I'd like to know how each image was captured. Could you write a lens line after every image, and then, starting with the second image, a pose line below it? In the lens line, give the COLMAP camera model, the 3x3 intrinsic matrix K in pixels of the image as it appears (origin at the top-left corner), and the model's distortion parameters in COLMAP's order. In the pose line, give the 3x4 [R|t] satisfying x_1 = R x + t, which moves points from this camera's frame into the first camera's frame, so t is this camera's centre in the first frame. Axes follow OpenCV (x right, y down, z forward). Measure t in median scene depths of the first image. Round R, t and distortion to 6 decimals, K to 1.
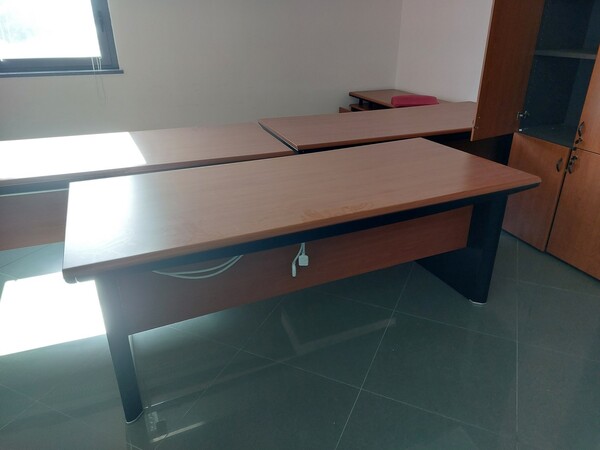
lens RADIAL K [[431.4, 0, 296.5], [0, 431.4, 225.4], [0, 0, 1]] dist [0.023715, -0.006585]
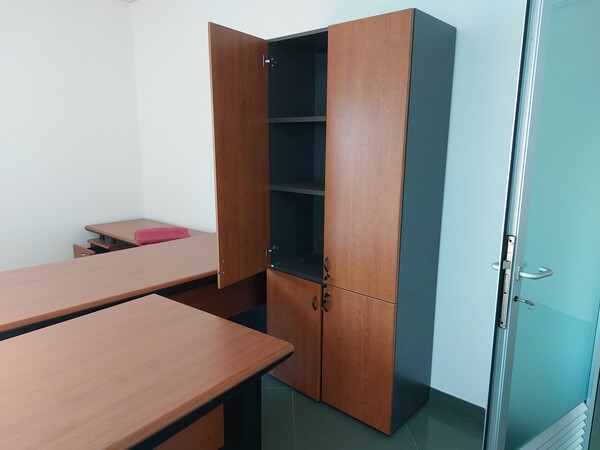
lens RADIAL K [[431.4, 0, 301.8], [0, 431.4, 224.3], [0, 0, 1]] dist [0.023715, -0.006585]
pose [[0.876783, -0.060603, 0.477052, 0.157012], [0.180870, 0.960744, -0.210374, -0.111690], [-0.445576, 0.270737, 0.853325, 0.193278]]
